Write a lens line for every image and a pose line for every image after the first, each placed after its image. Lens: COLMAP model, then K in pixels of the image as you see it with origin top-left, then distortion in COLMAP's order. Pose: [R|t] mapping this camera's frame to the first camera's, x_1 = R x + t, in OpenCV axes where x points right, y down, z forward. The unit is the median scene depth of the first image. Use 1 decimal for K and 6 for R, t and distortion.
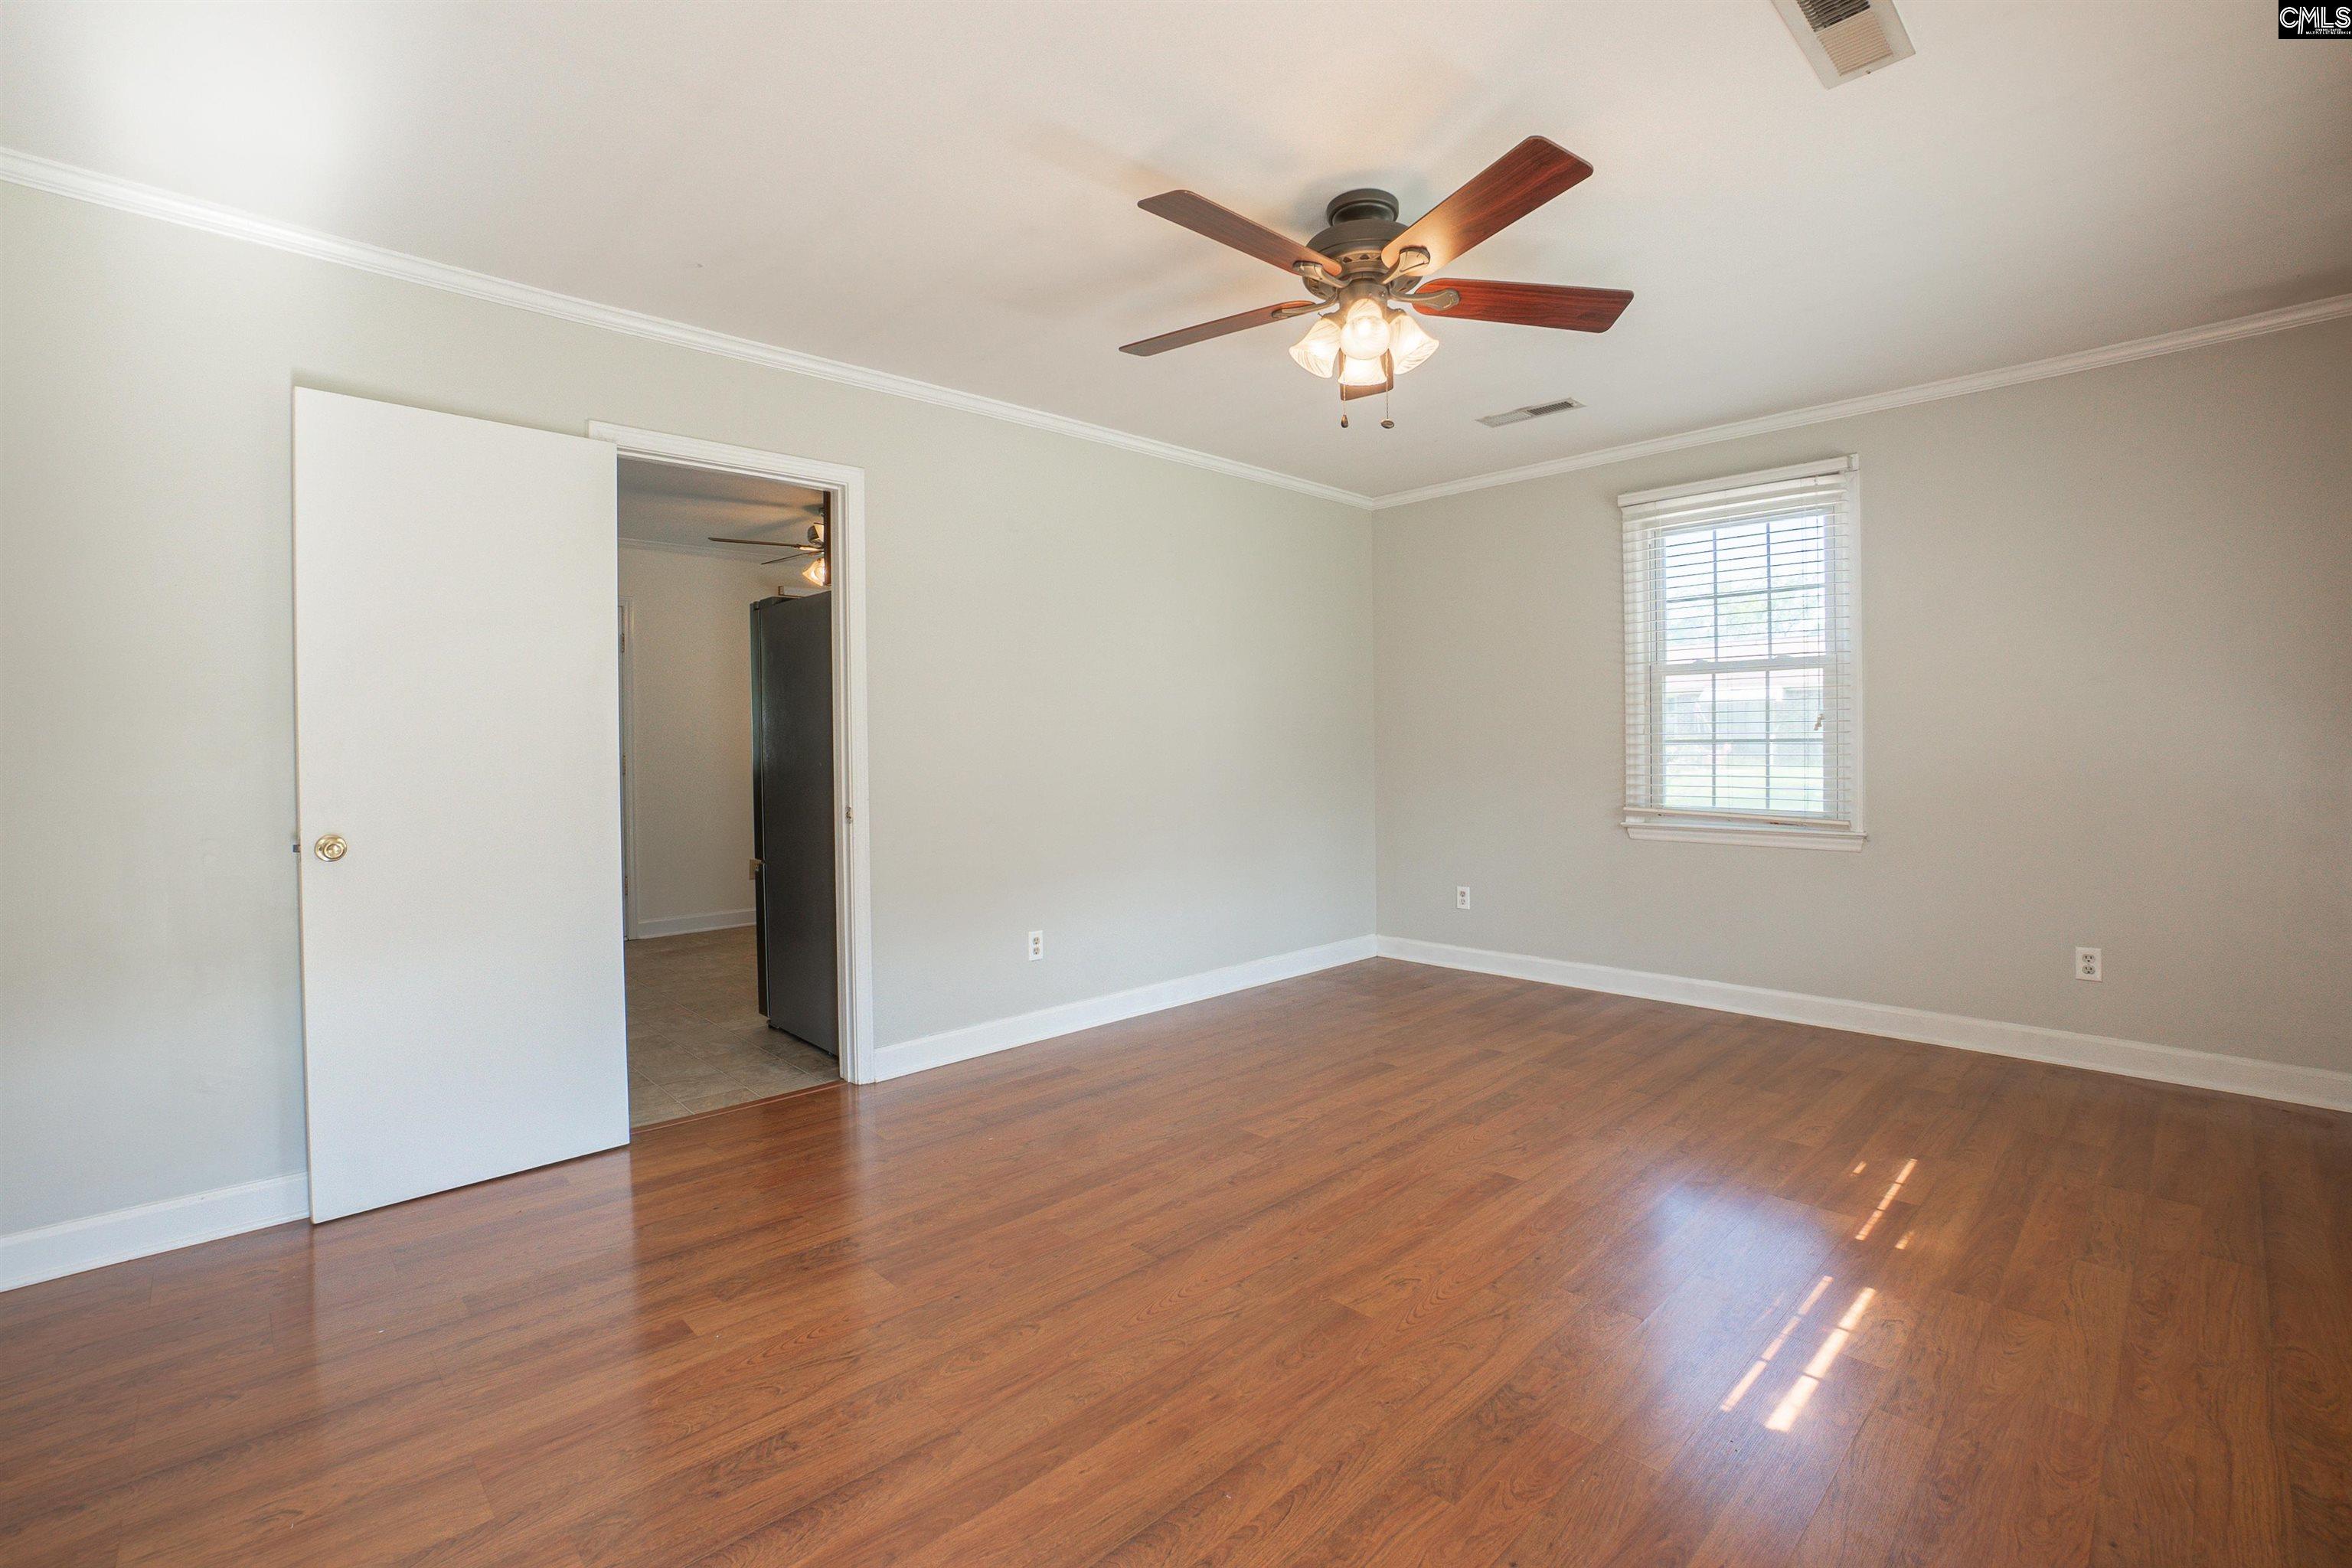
lens RADIAL K [[1055.4, 0, 1141.0], [0, 1055.4, 755.2], [0, 0, 1]] dist [-0.064591, 0.022728]
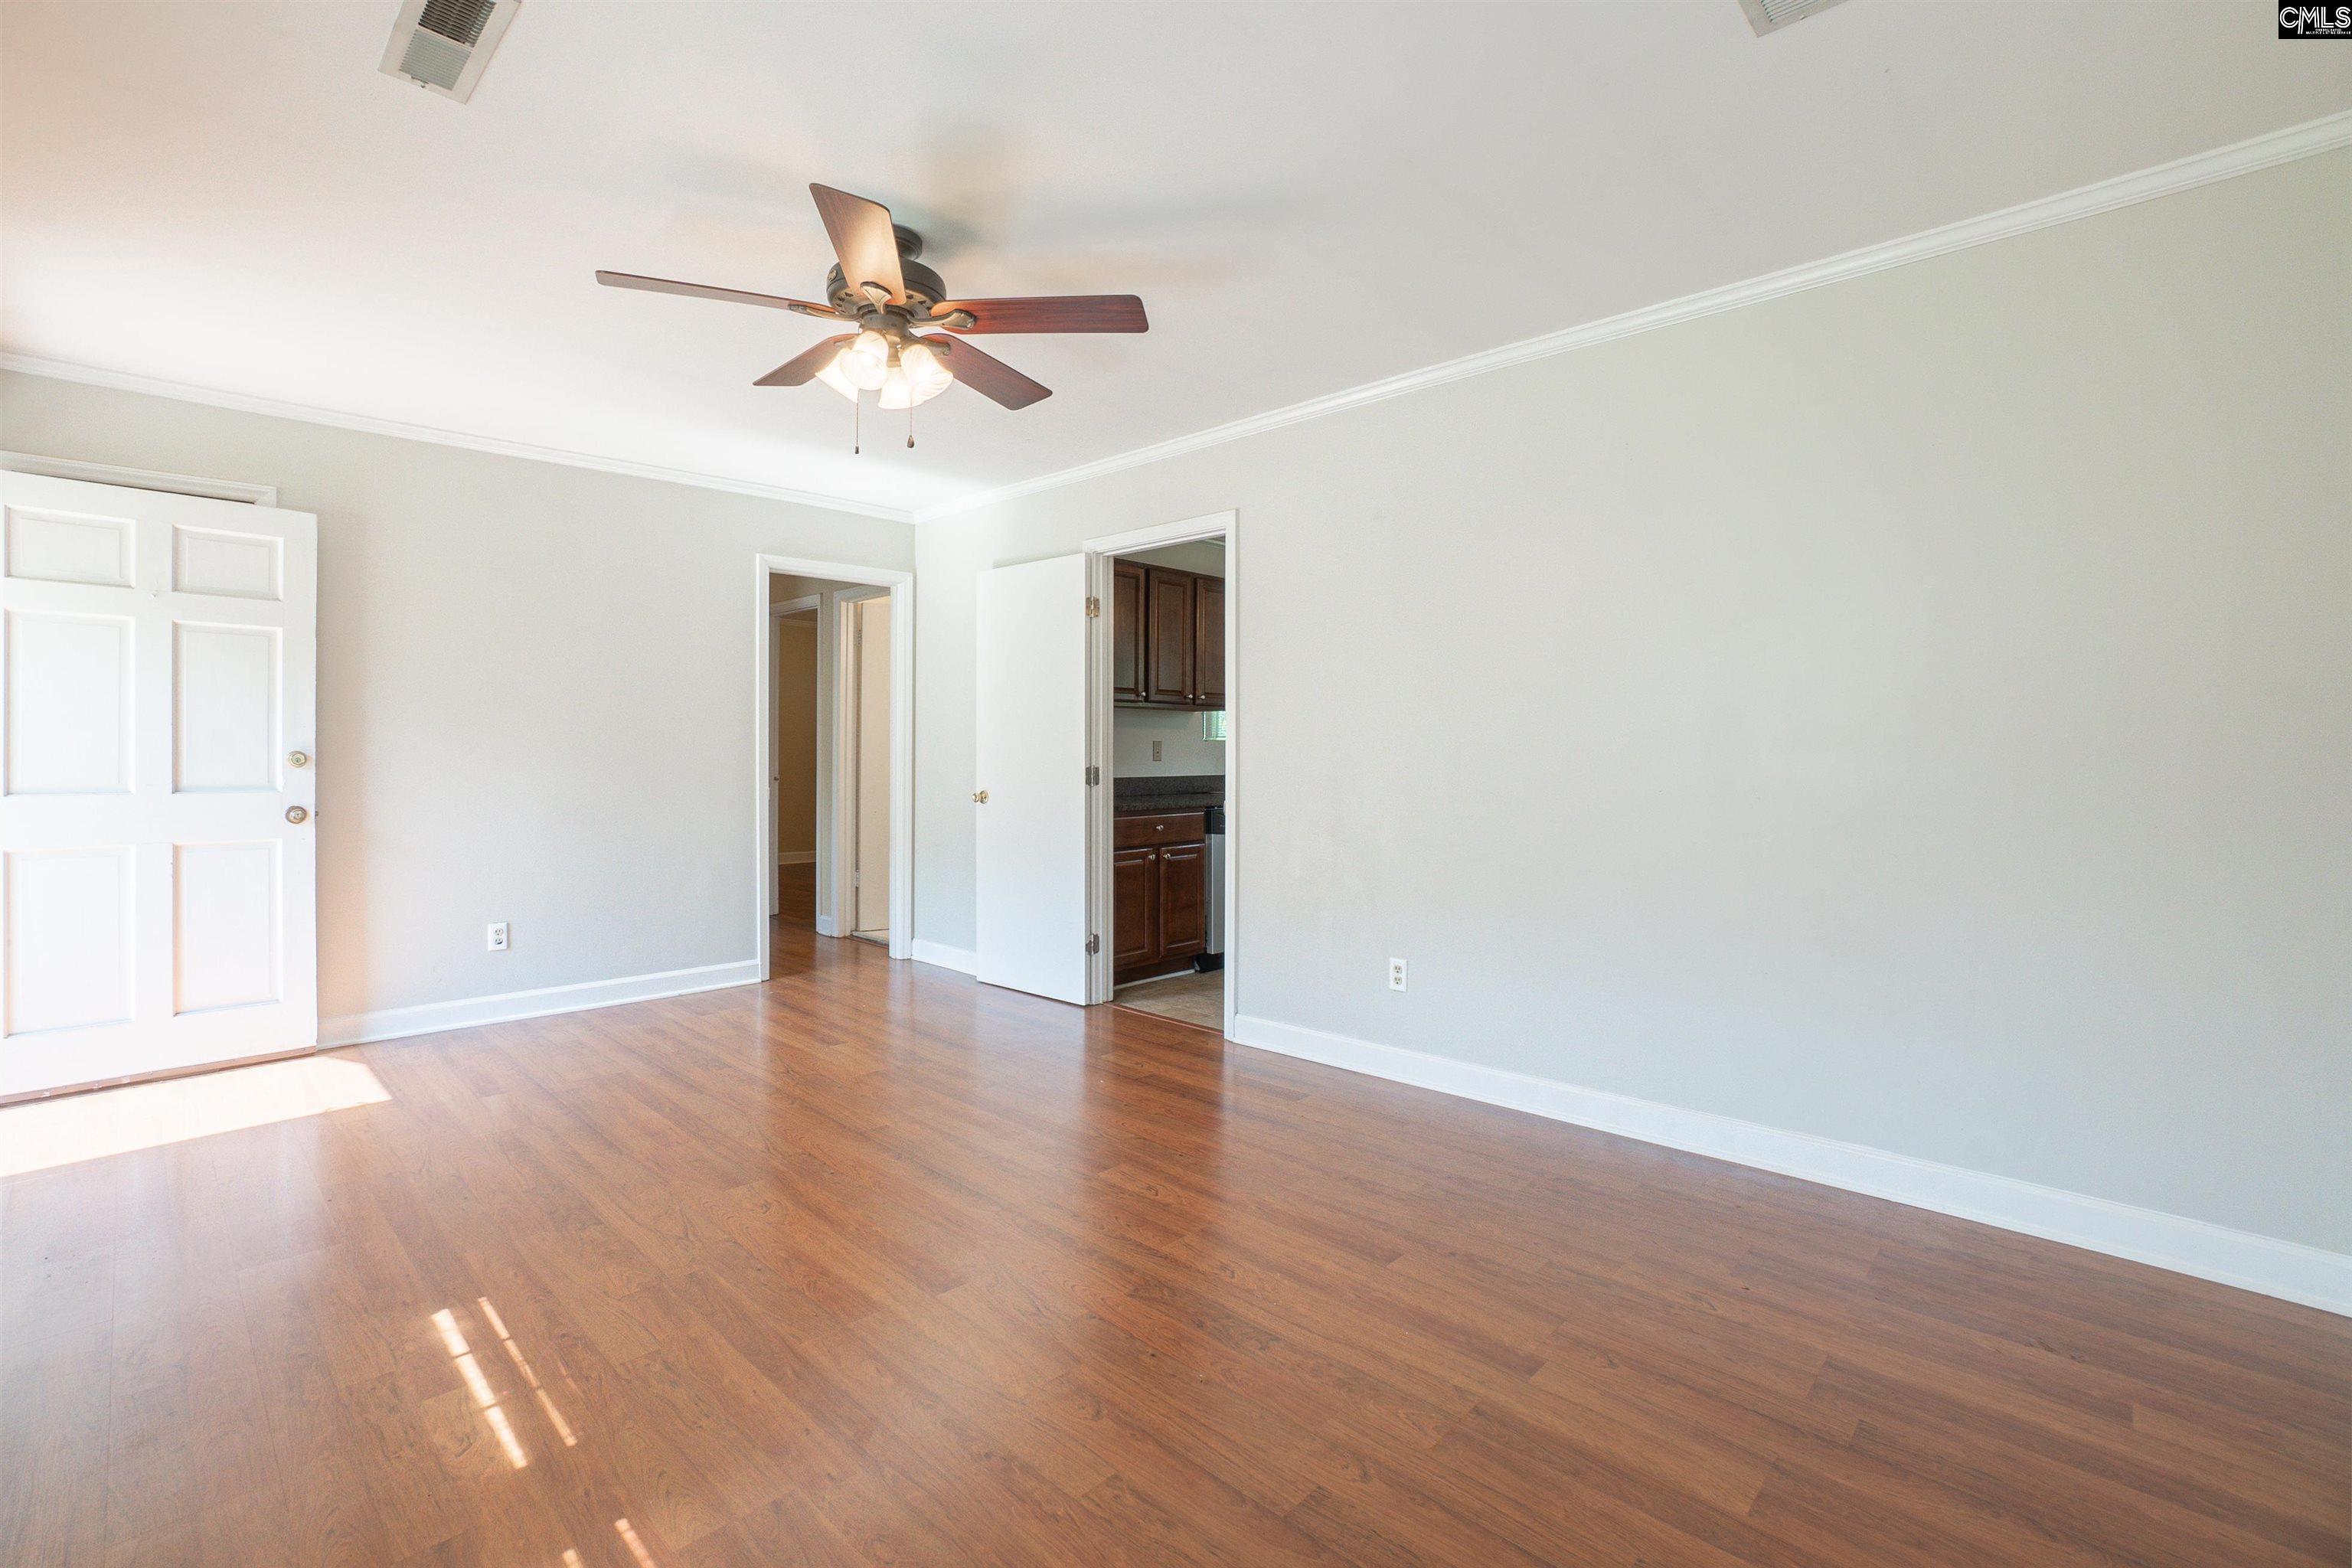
lens RADIAL K [[1055.4, 0, 1141.0], [0, 1055.4, 755.2], [0, 0, 1]] dist [-0.064591, 0.022728]
pose [[0.036682, 0.017790, -0.999169, 0.921897], [-0.013190, 0.999763, 0.017316, -0.021104], [0.999240, 0.012544, 0.036908, 0.882816]]
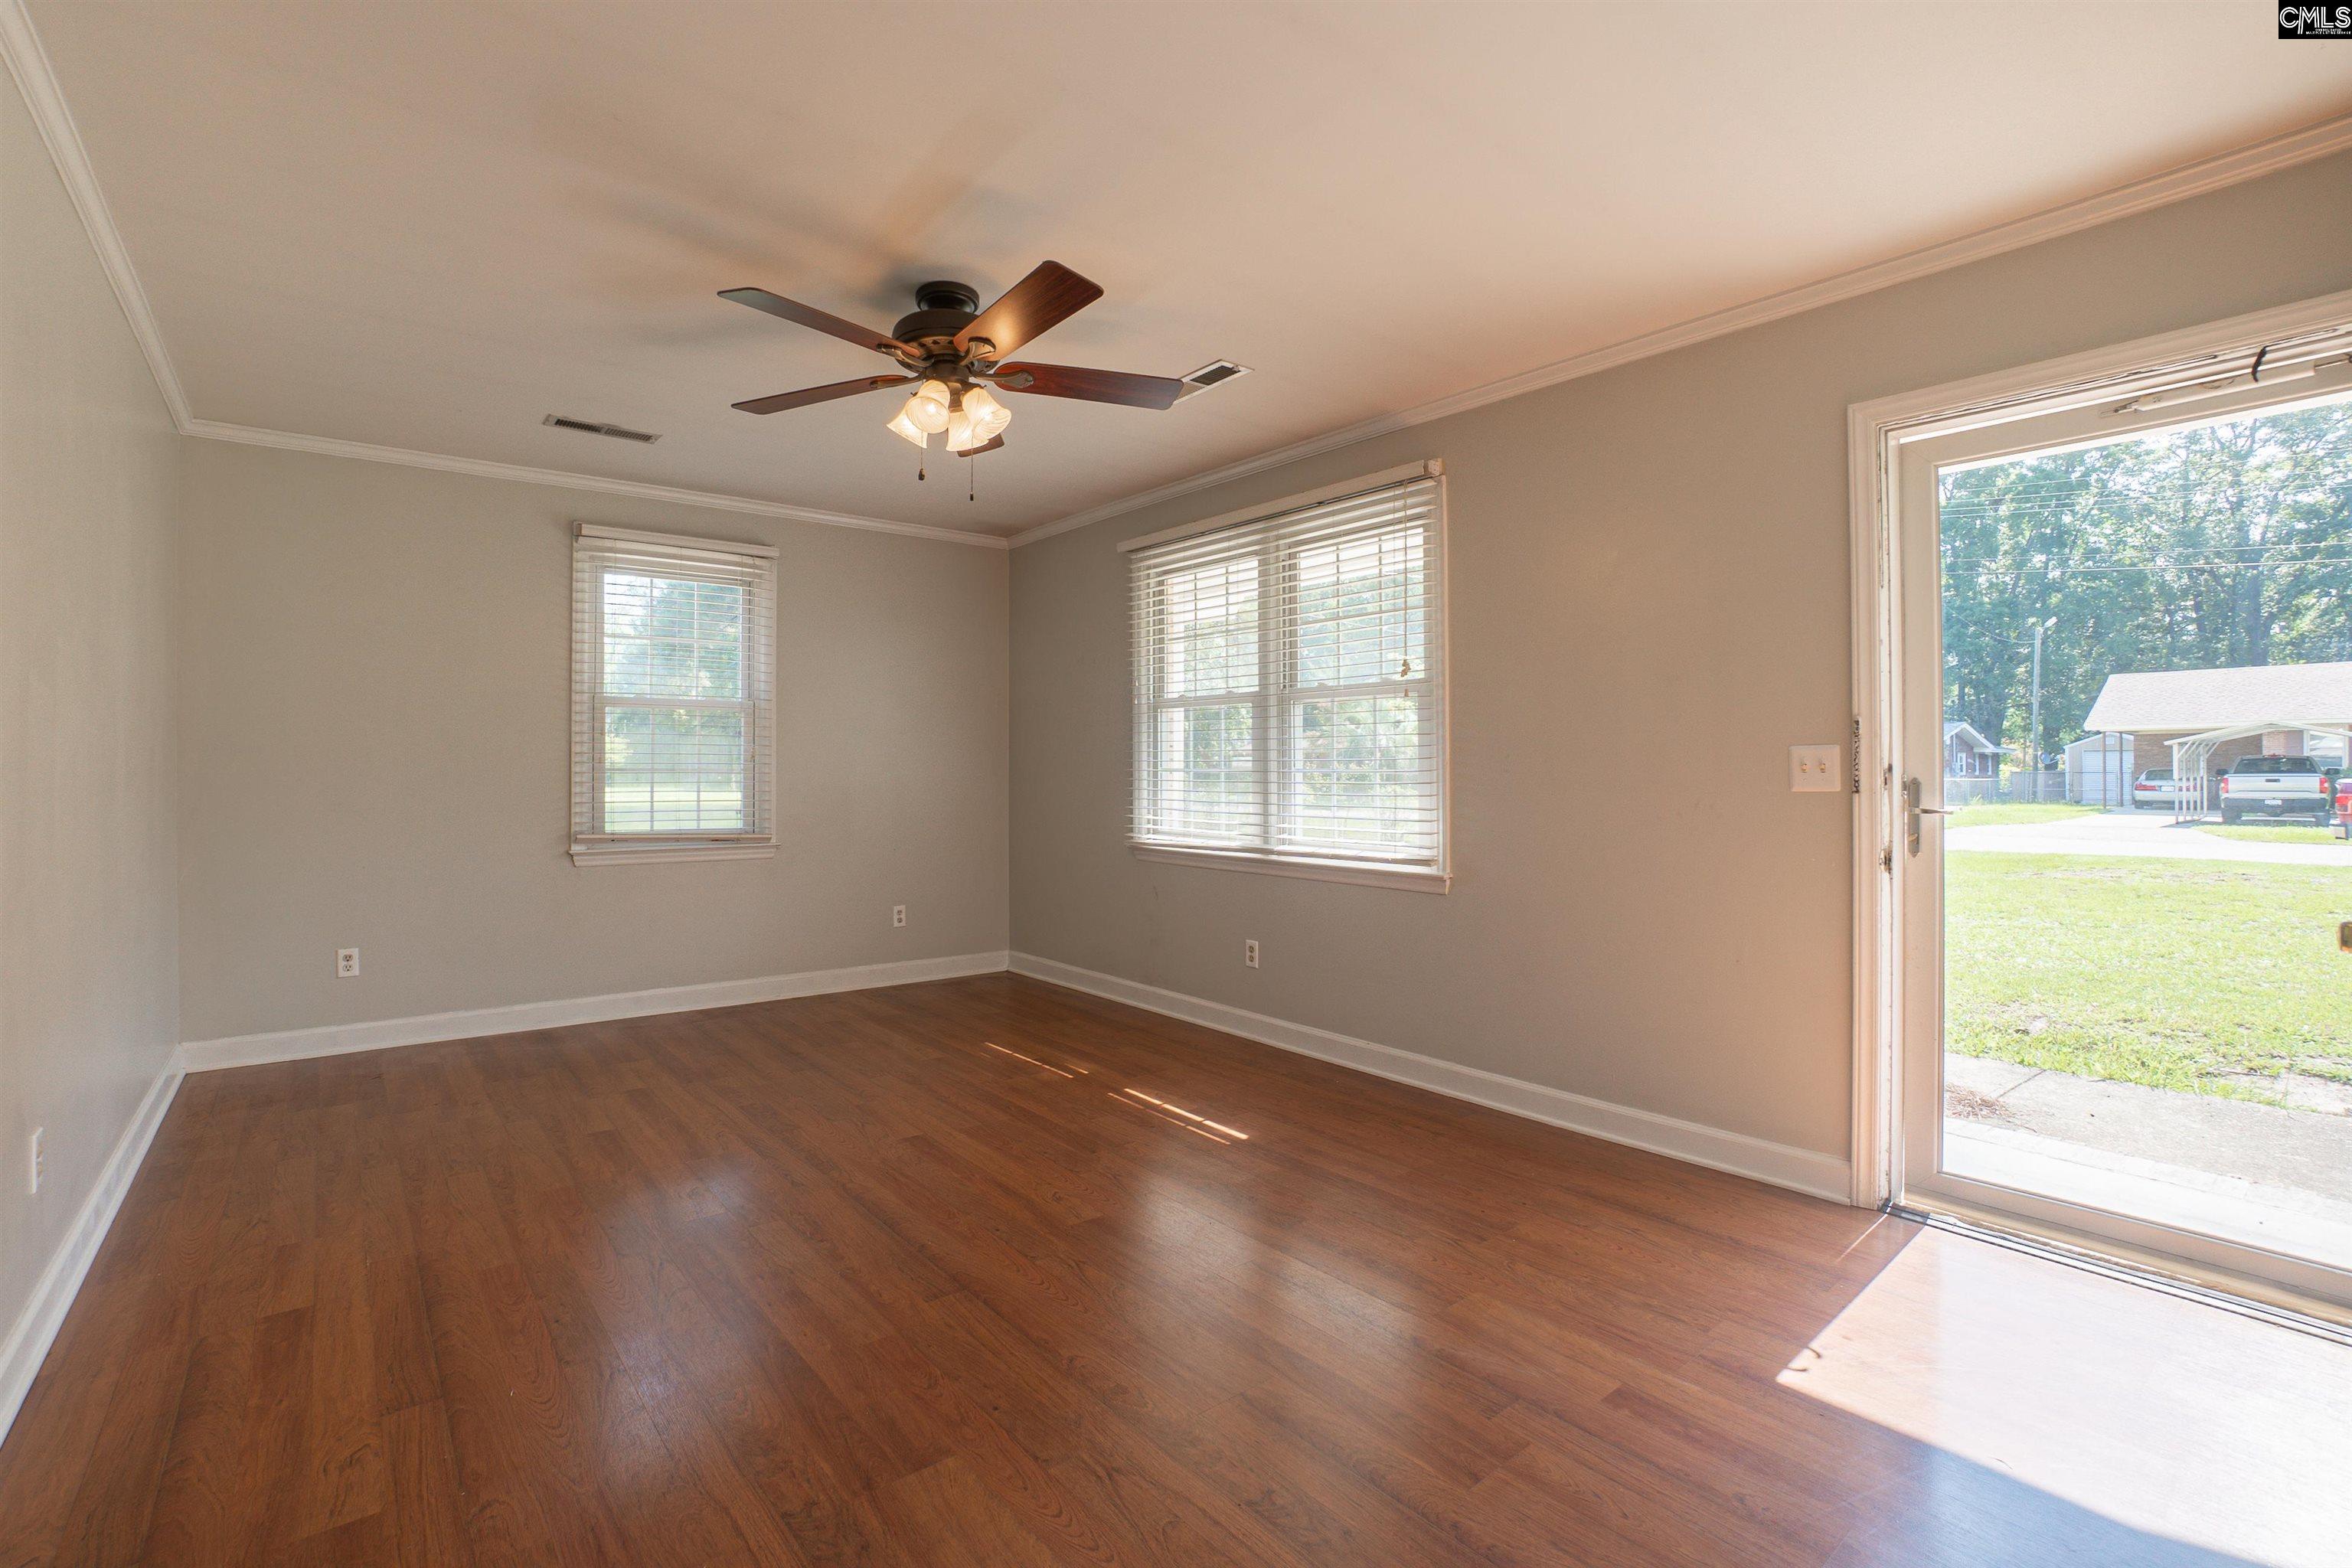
lens RADIAL K [[1055.4, 0, 1141.0], [0, 1055.4, 755.2], [0, 0, 1]] dist [-0.064591, 0.022728]
pose [[0.086023, 0.022808, 0.996032, -0.645871], [0.009009, 0.999679, -0.023670, 0.002521], [-0.996252, 0.011009, 0.085790, 0.502988]]
